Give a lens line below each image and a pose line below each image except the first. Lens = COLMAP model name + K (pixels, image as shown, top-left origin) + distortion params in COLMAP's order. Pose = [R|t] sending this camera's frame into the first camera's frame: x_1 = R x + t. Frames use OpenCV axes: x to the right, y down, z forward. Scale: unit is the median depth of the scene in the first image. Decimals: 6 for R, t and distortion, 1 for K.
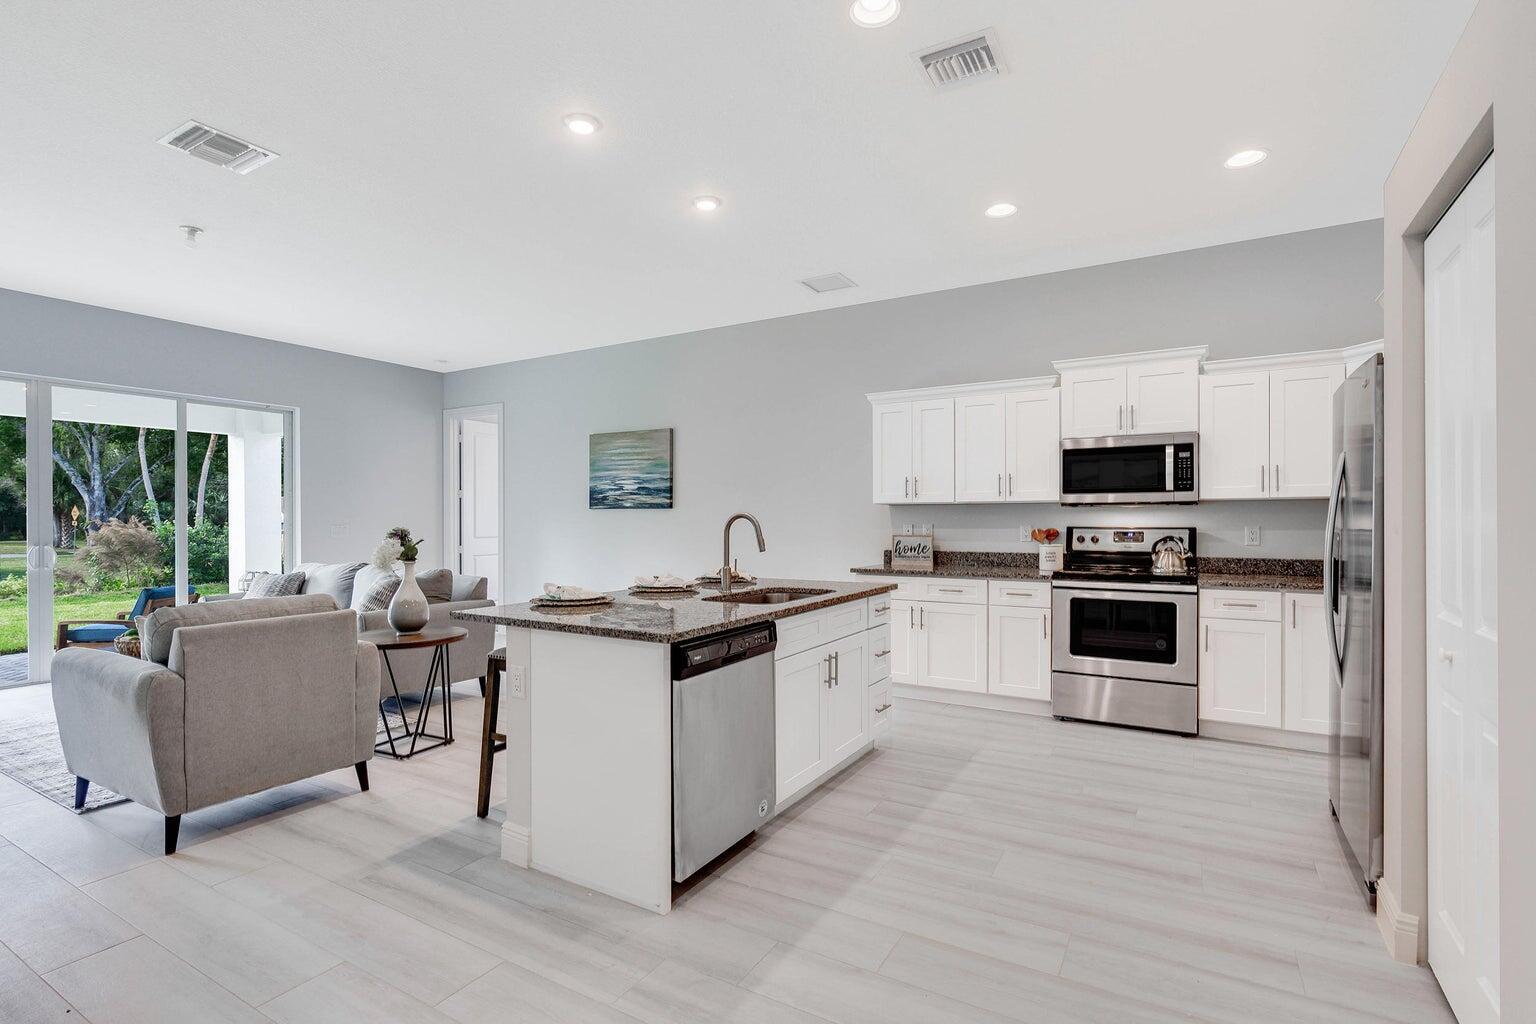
lens RADIAL K [[709.8, 0, 756.5], [0, 709.8, 511.8], [0, 0, 1]] dist [-0.011100, 0.000318]
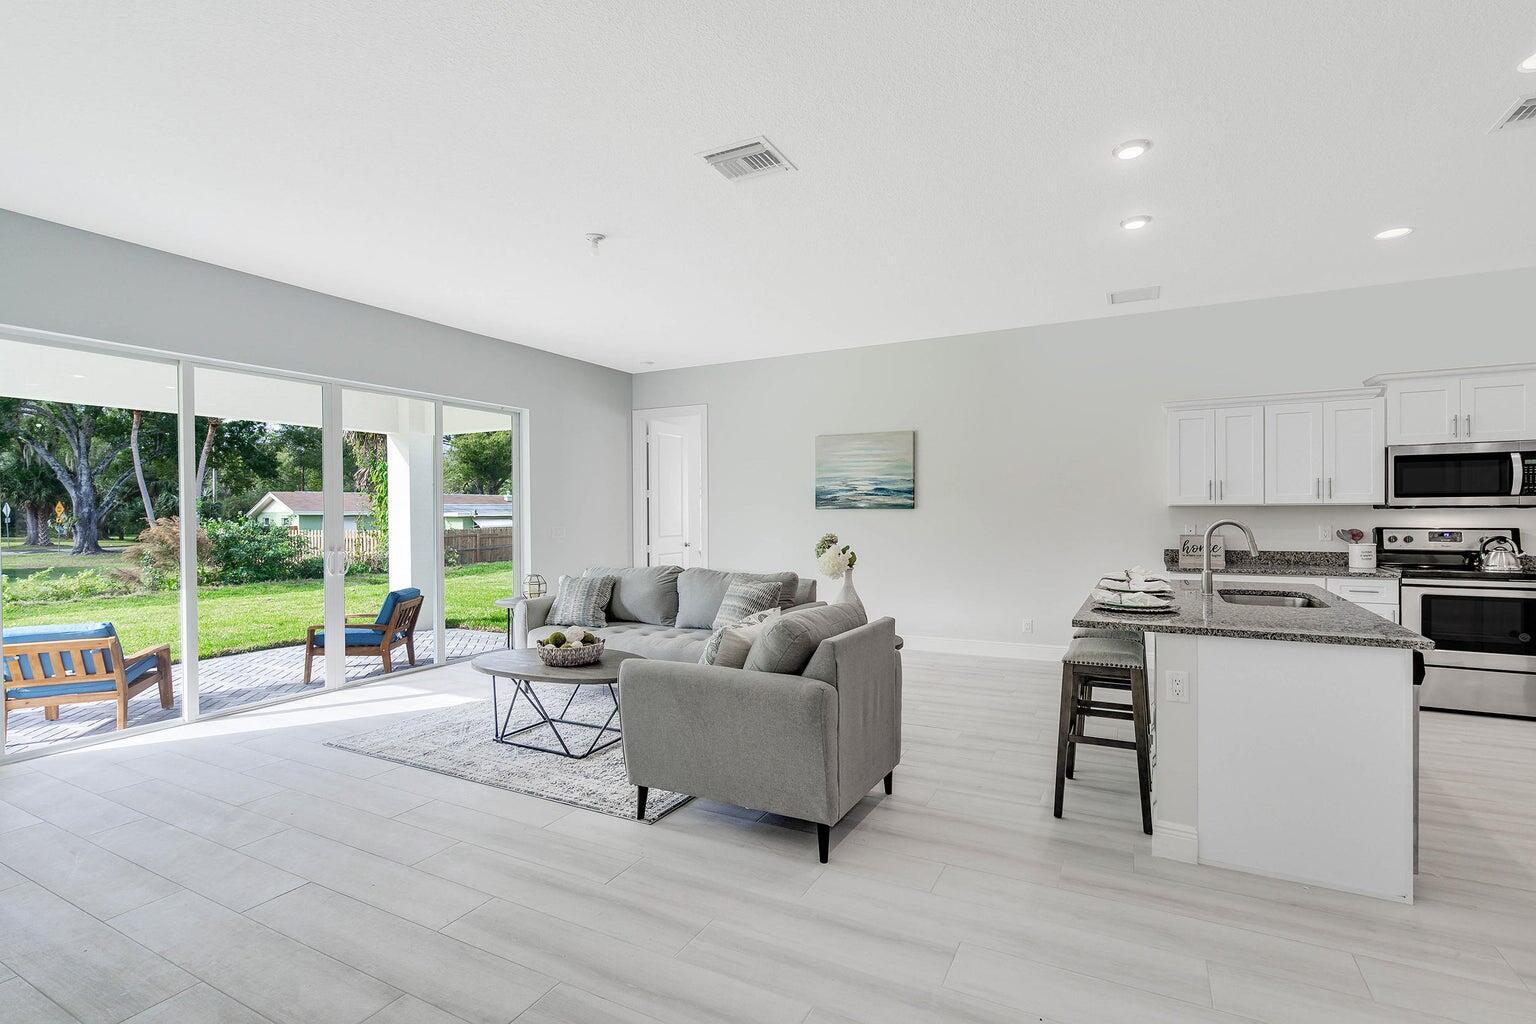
lens RADIAL K [[709.8, 0, 756.5], [0, 709.8, 511.8], [0, 0, 1]] dist [-0.011100, 0.000318]
pose [[0.999244, -0.005925, 0.038434, -0.536155], [0.005449, 0.999907, 0.012476, -0.020467], [-0.038504, -0.012257, 0.999183, -0.012549]]
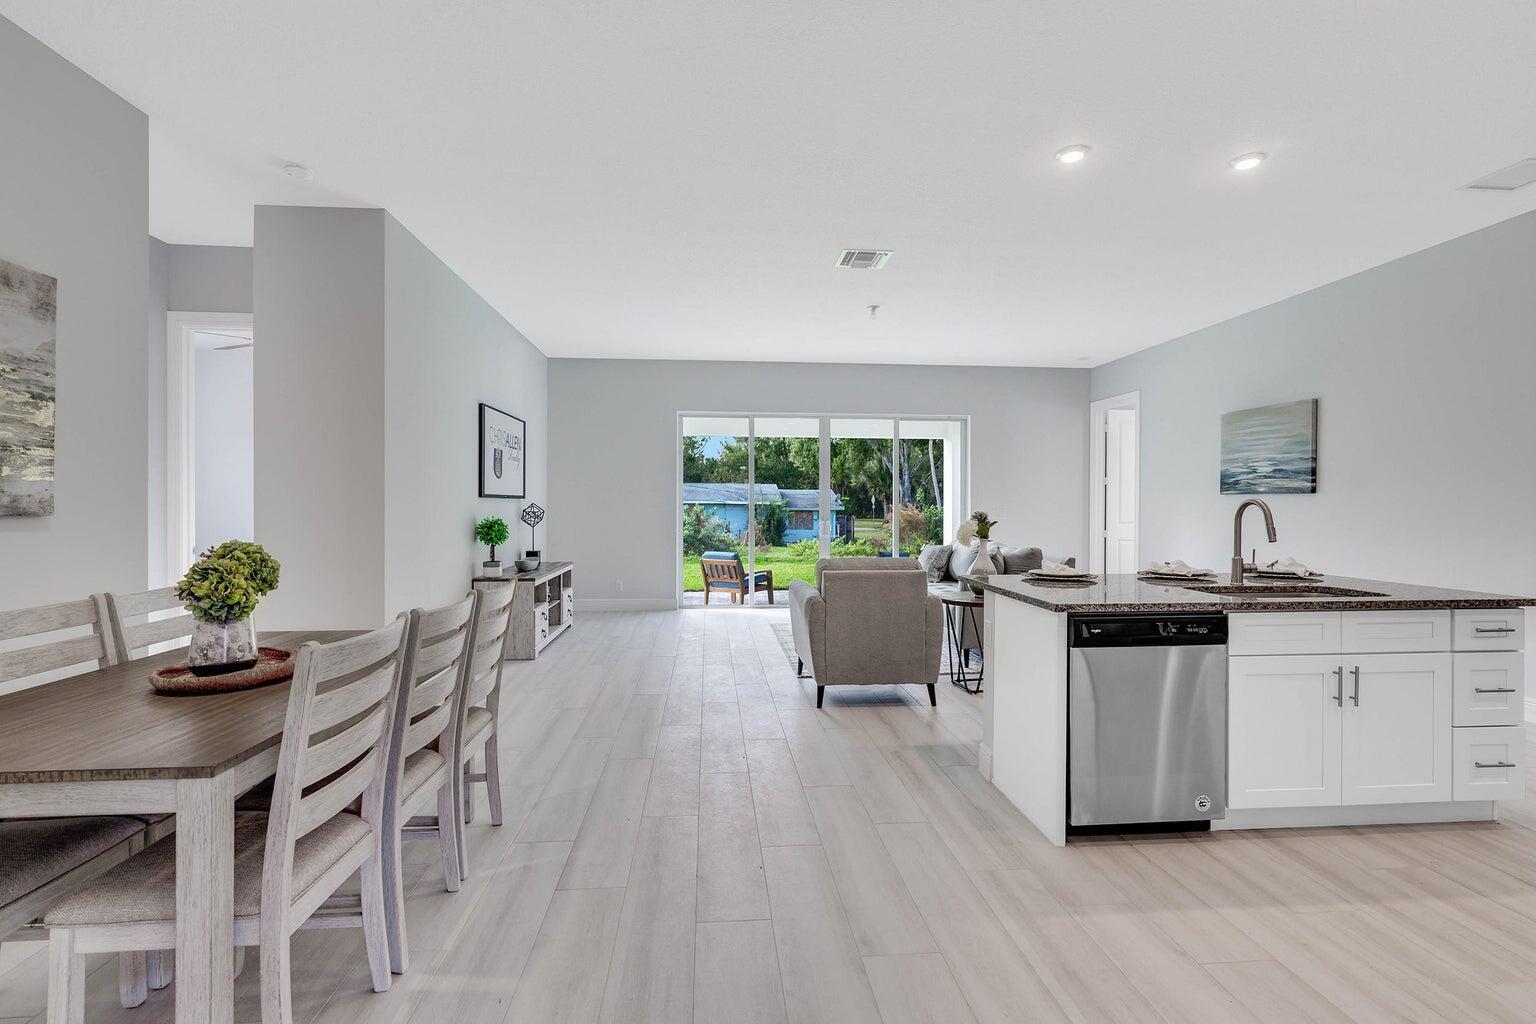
lens RADIAL K [[709.8, 0, 756.5], [0, 709.8, 511.8], [0, 0, 1]] dist [-0.011100, 0.000318]
pose [[0.558712, 0.012048, -0.829274, 0.285455], [0.004208, 0.999840, 0.017361, -0.000153], [0.829351, -0.013189, 0.558572, -0.025046]]
